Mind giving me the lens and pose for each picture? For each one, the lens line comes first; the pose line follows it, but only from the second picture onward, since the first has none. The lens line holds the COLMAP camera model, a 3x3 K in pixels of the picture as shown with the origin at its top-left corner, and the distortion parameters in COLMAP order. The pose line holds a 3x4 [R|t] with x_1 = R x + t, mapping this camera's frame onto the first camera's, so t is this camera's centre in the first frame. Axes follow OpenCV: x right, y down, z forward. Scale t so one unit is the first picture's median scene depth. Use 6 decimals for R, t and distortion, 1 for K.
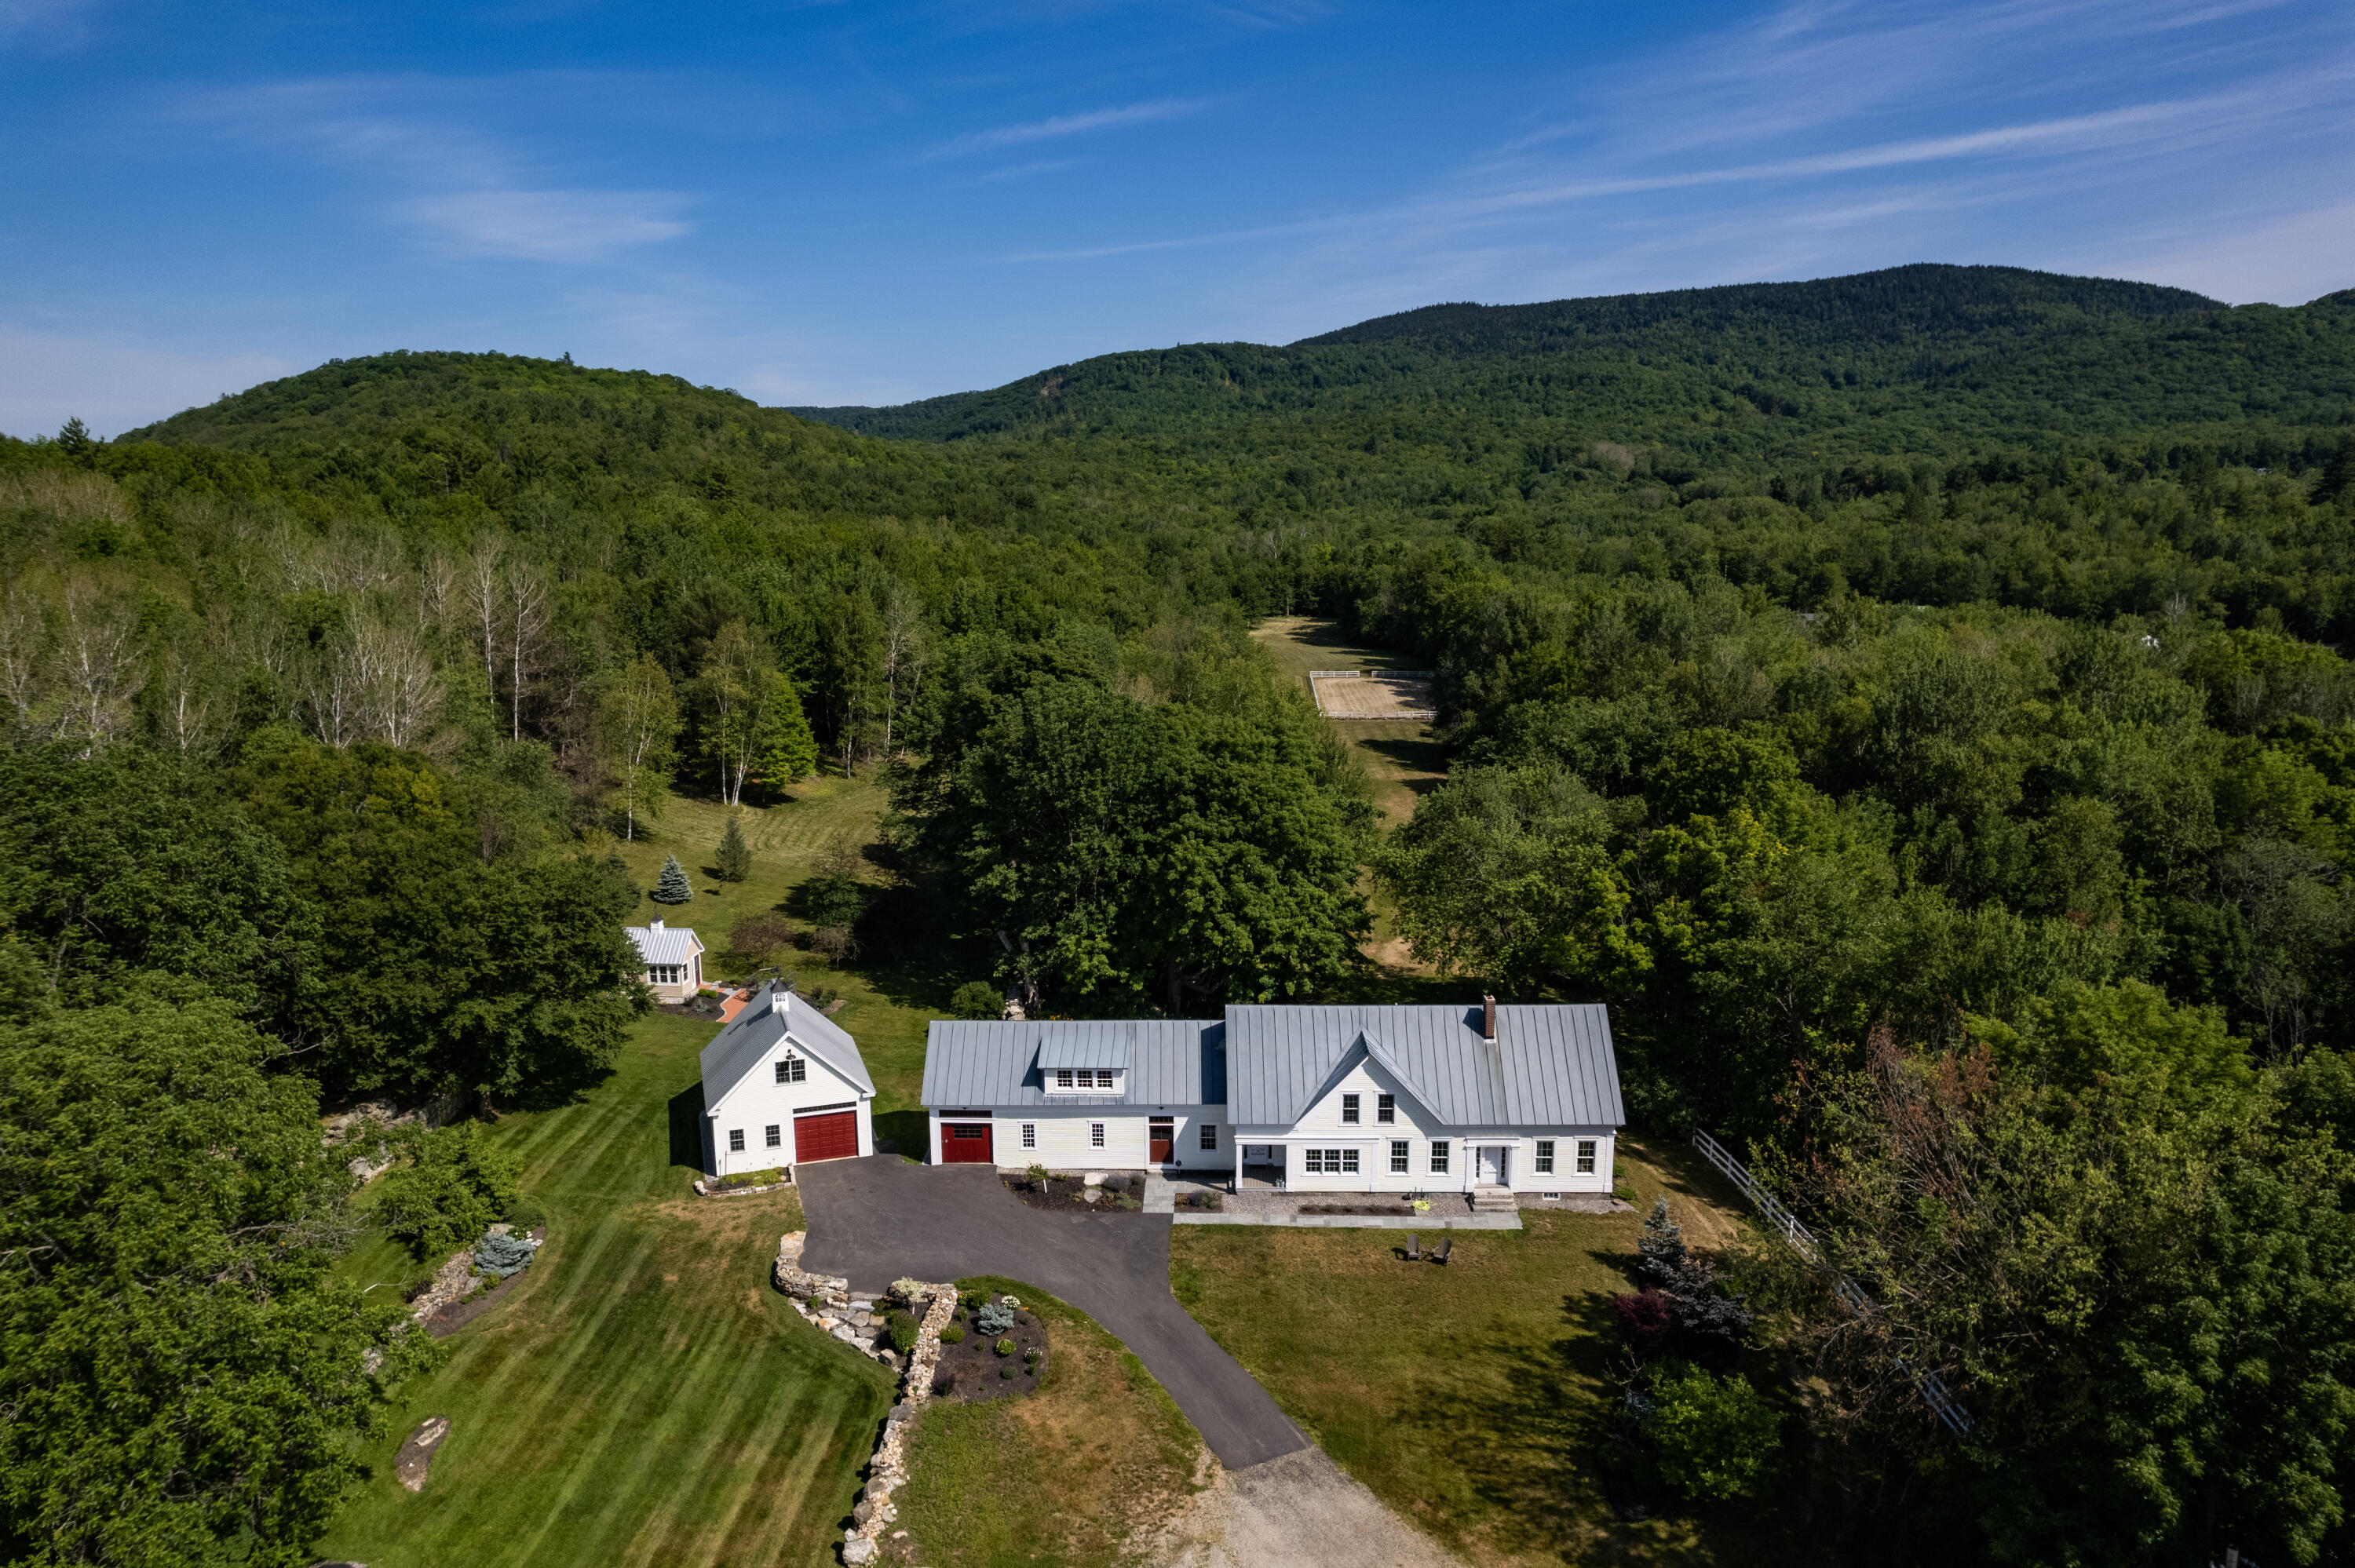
lens RADIAL K [[1535.4, 0, 1185.5], [0, 1535.4, 789.4], [0, 0, 1]] dist [-0.069809, 0.057319]
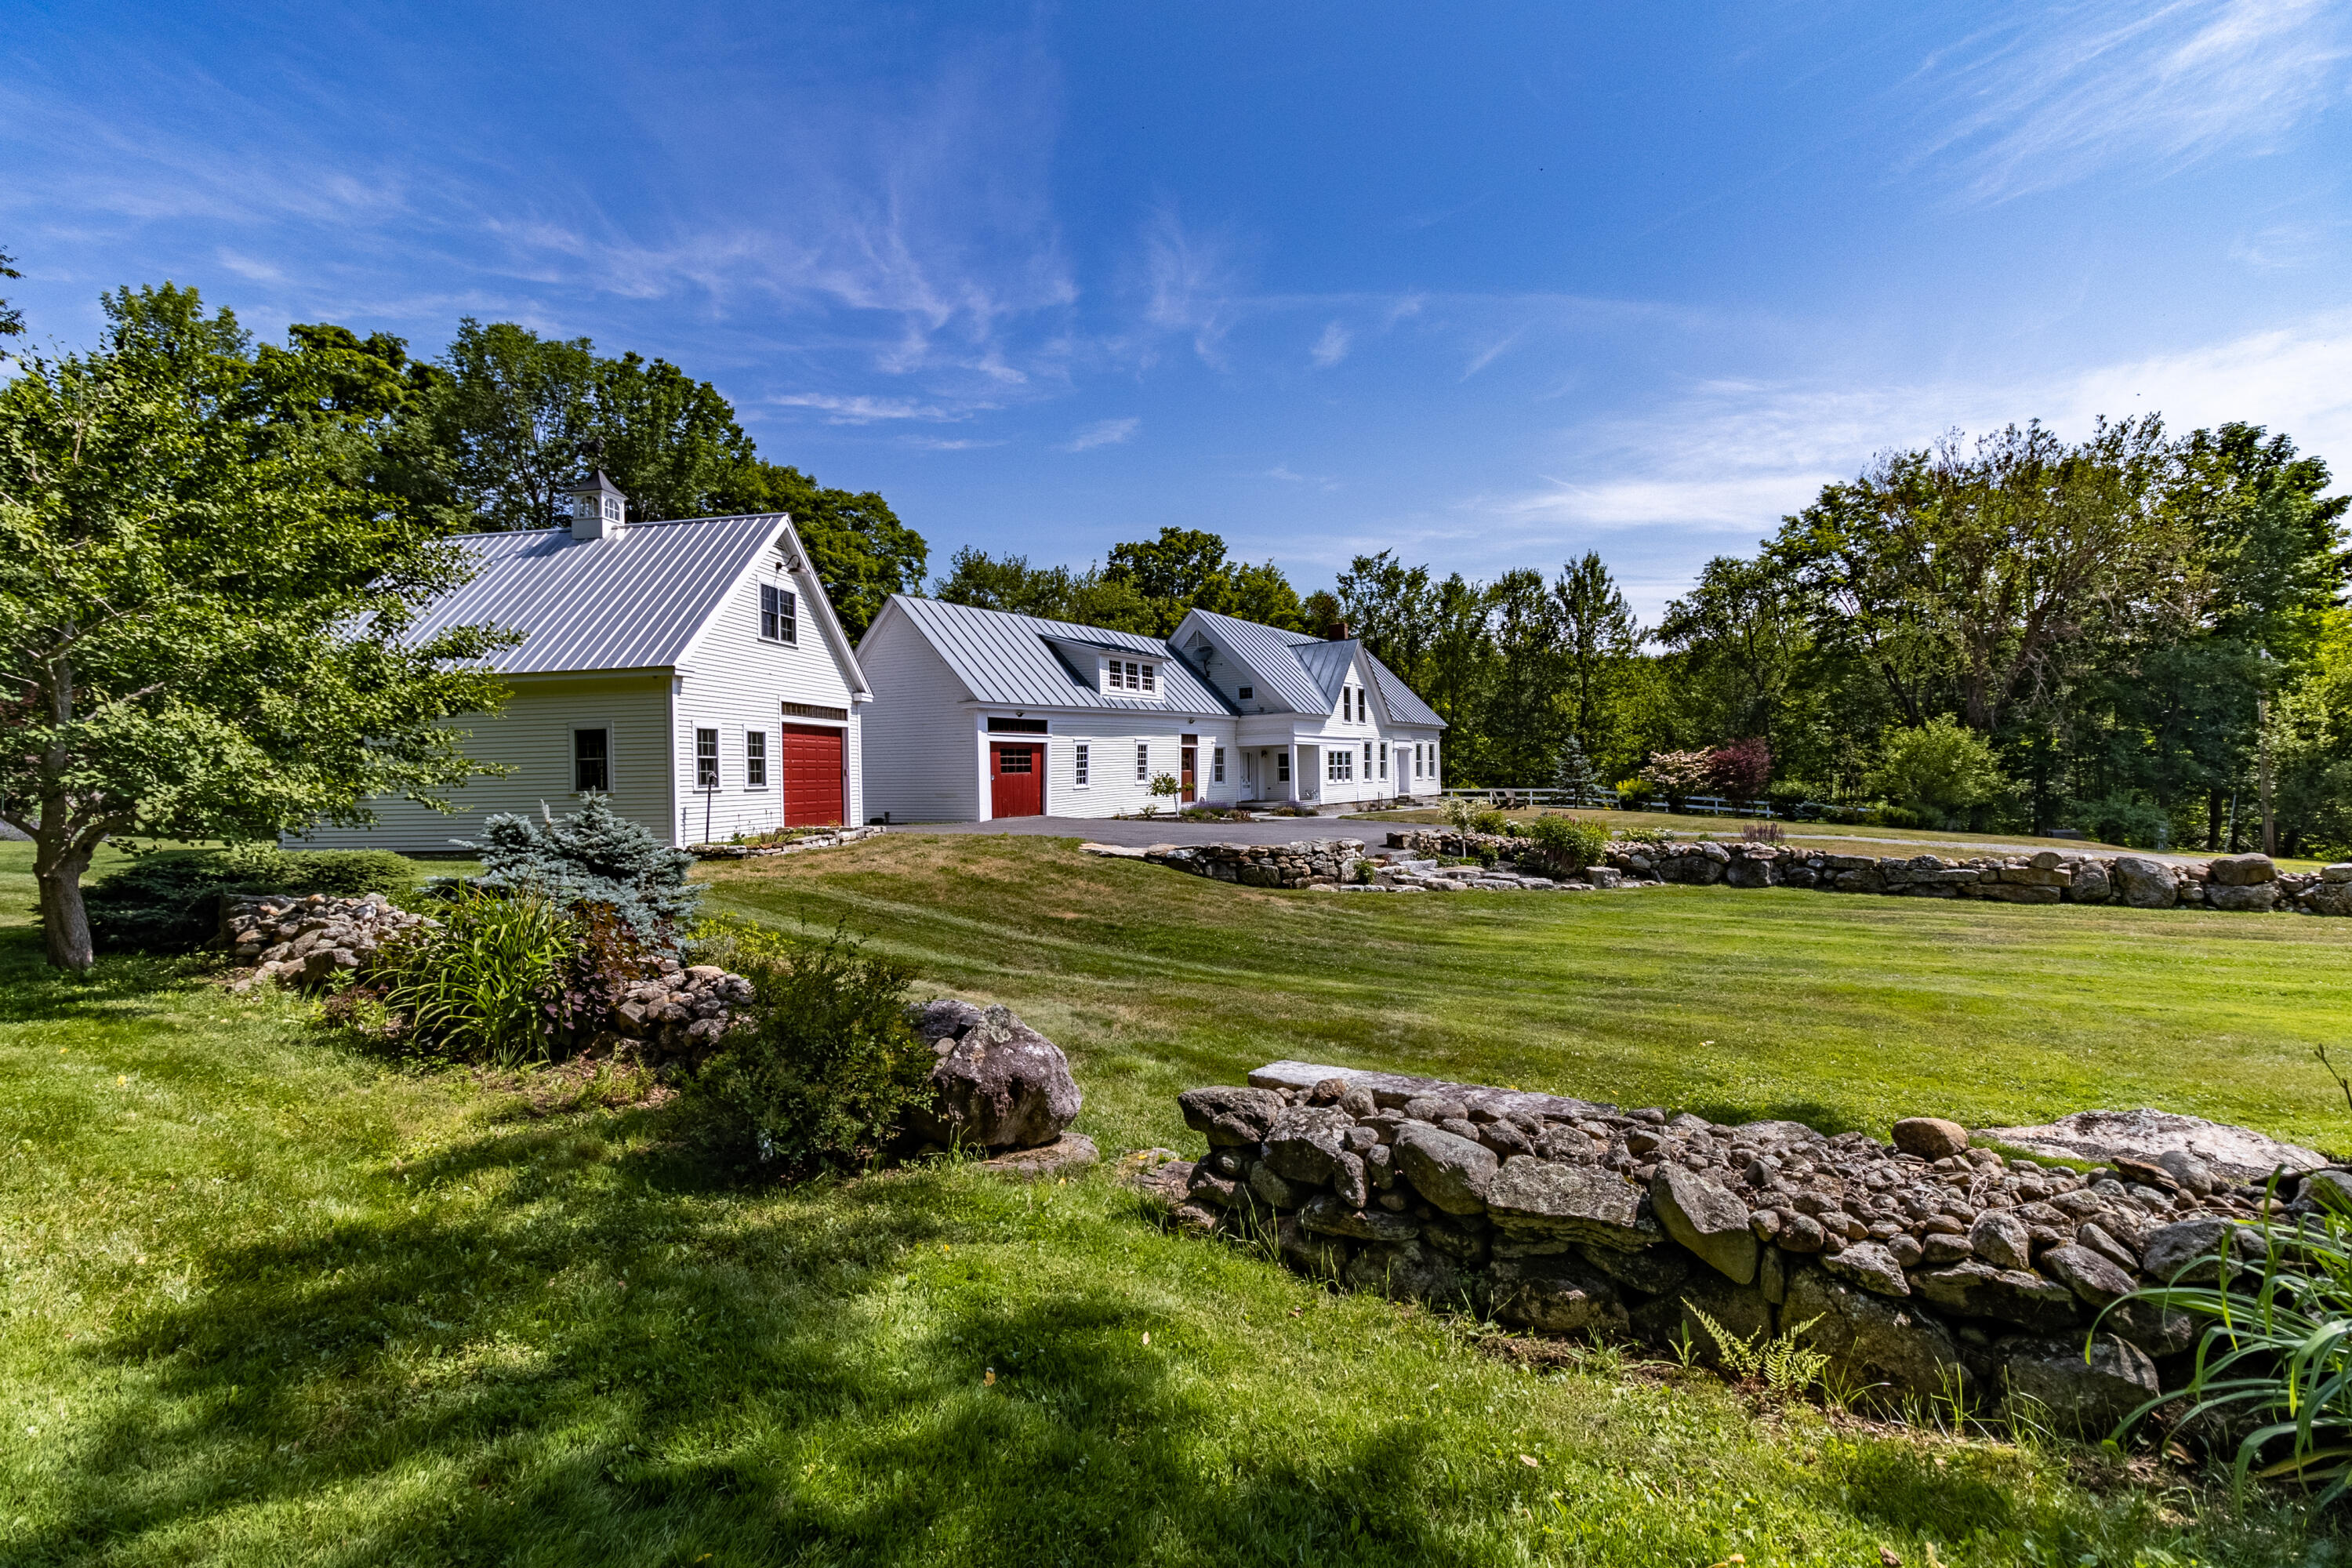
lens RADIAL K [[1097.2, 0, 1178.6], [0, 1097.2, 779.5], [0, 0, 1]] dist [0.002095, 0.000167]
pose [[0.486632, -0.005763, 0.873588, -0.223153], [0.164304, 0.982737, -0.085043, 0.128518], [-0.858017, 0.184919, 0.479178, 0.345337]]
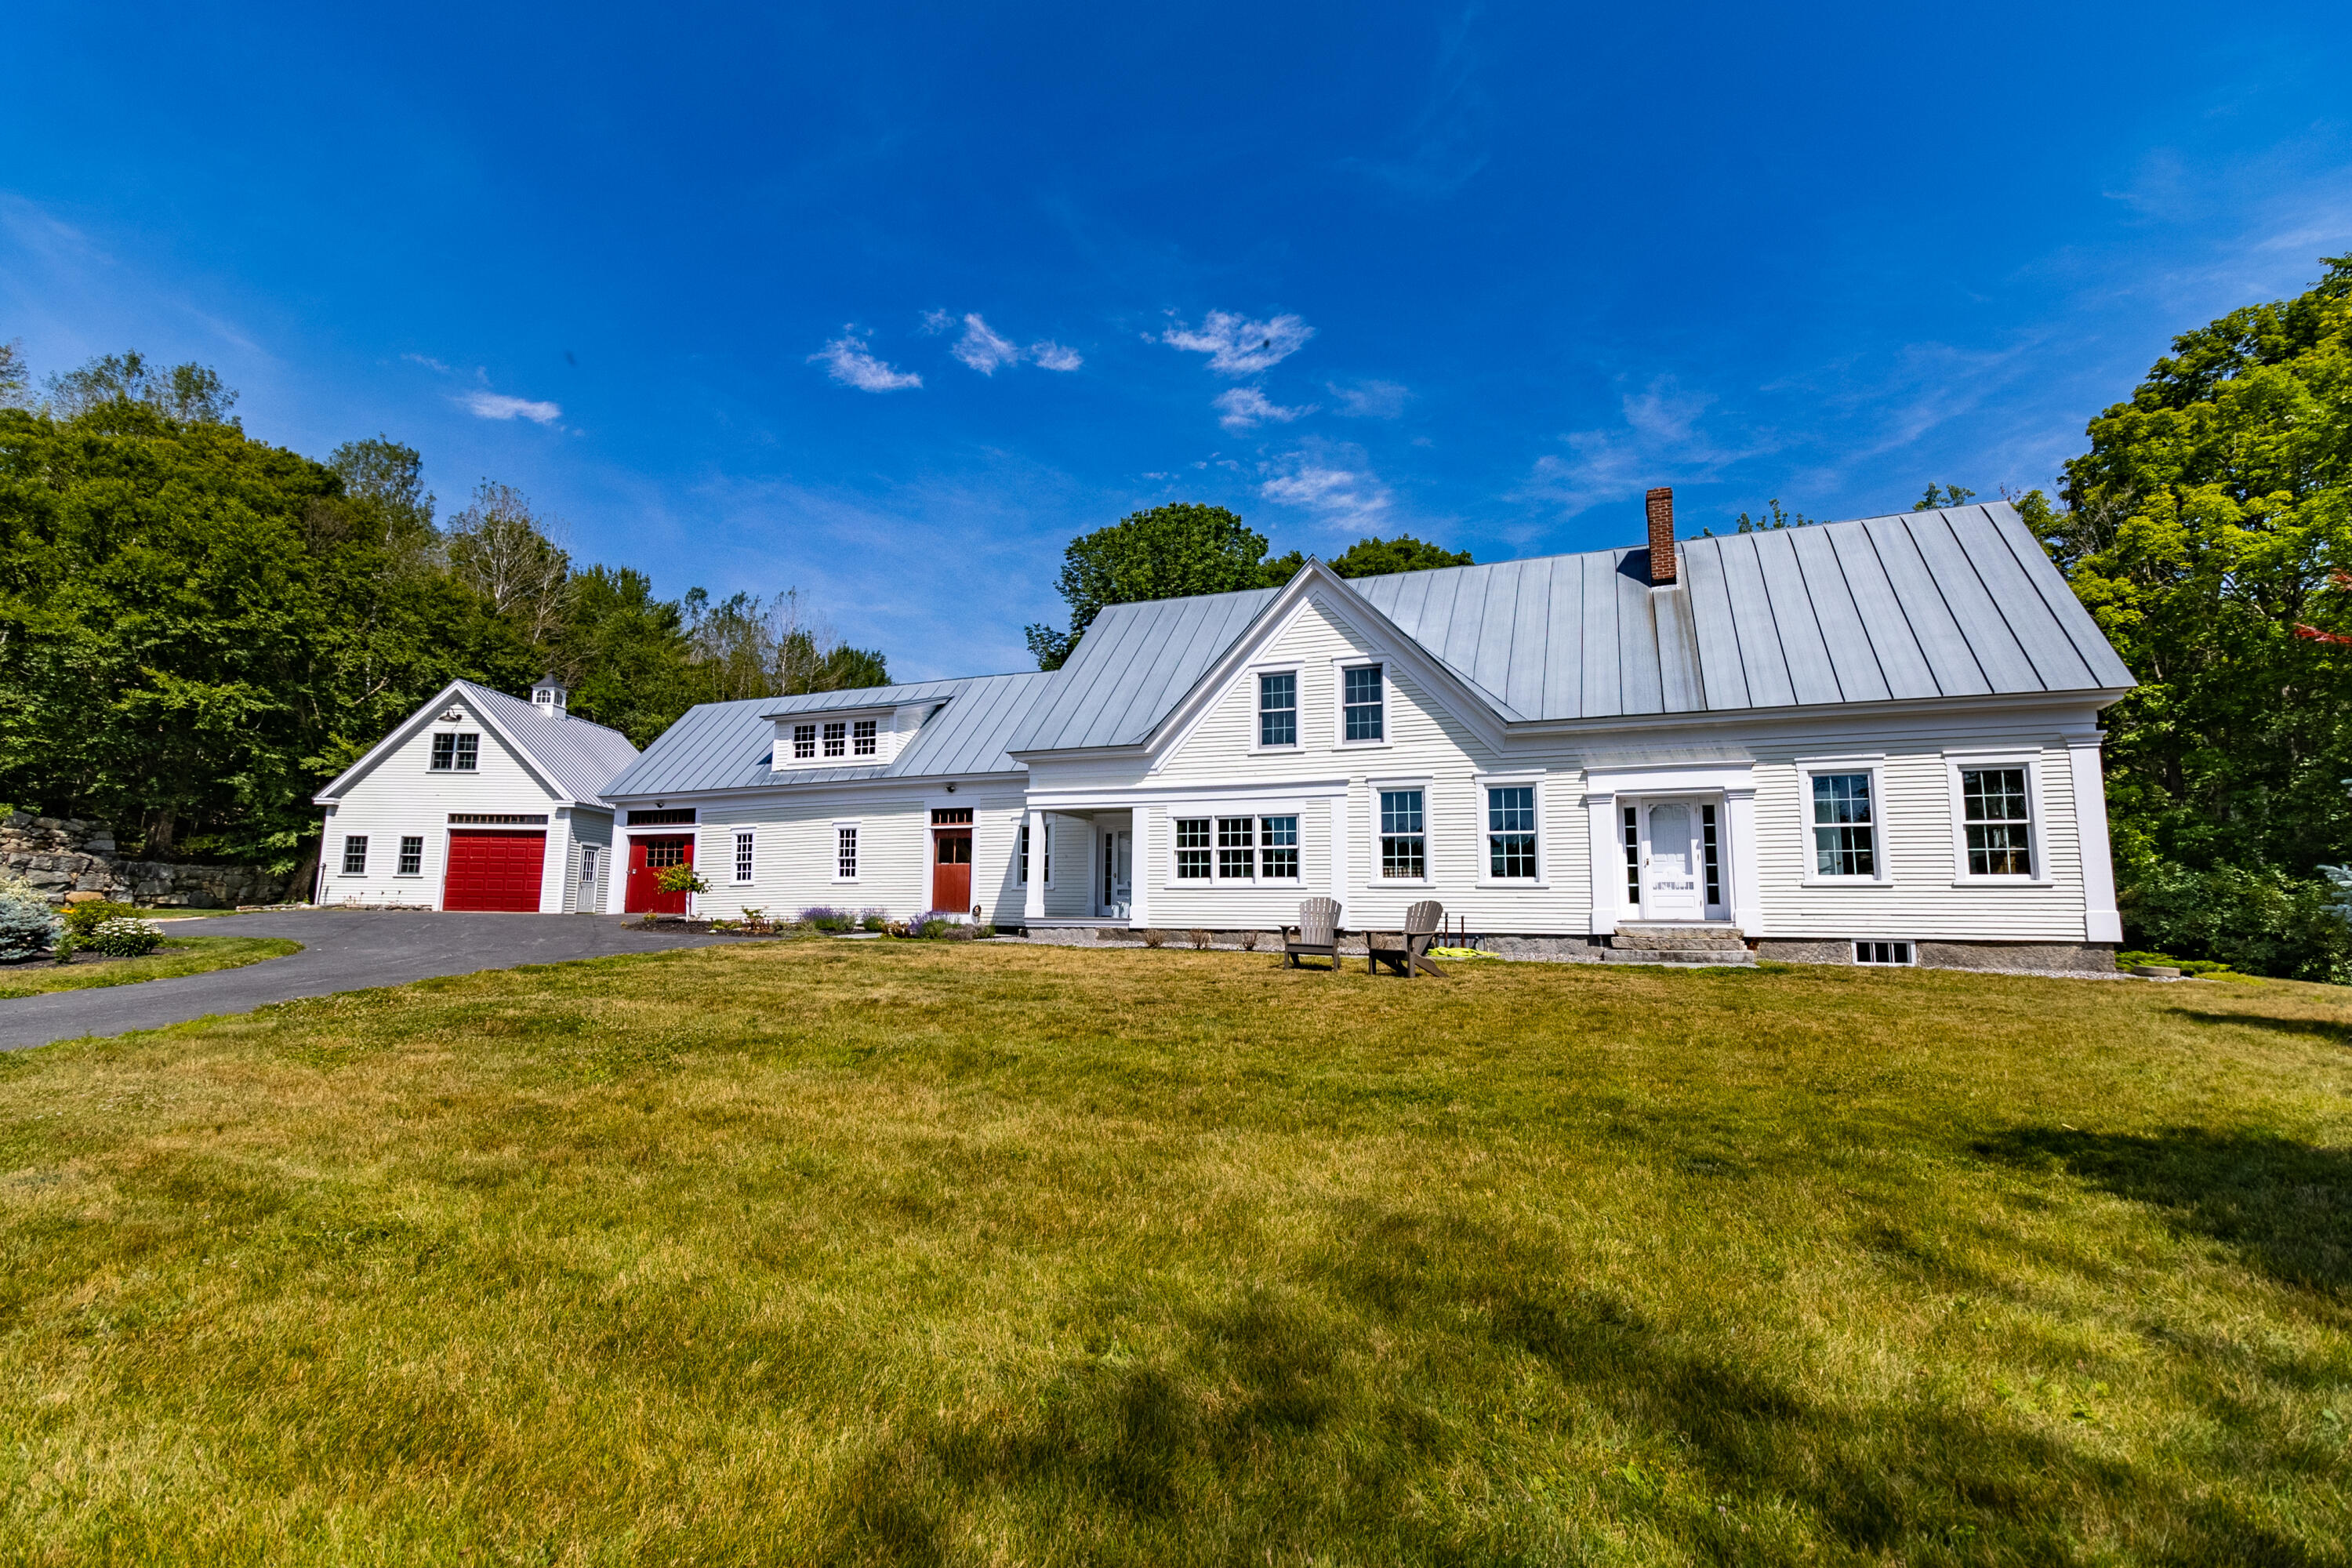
lens RADIAL K [[1097.2, 0, 1182.8], [0, 1097.2, 772.7], [0, 0, 1]] dist [0.002095, 0.000167]
pose [[0.931379, -0.028928, -0.362899, 0.083553], [-0.082209, 0.954377, -0.287066, 0.136831], [0.354647, 0.297201, 0.886508, 0.325675]]
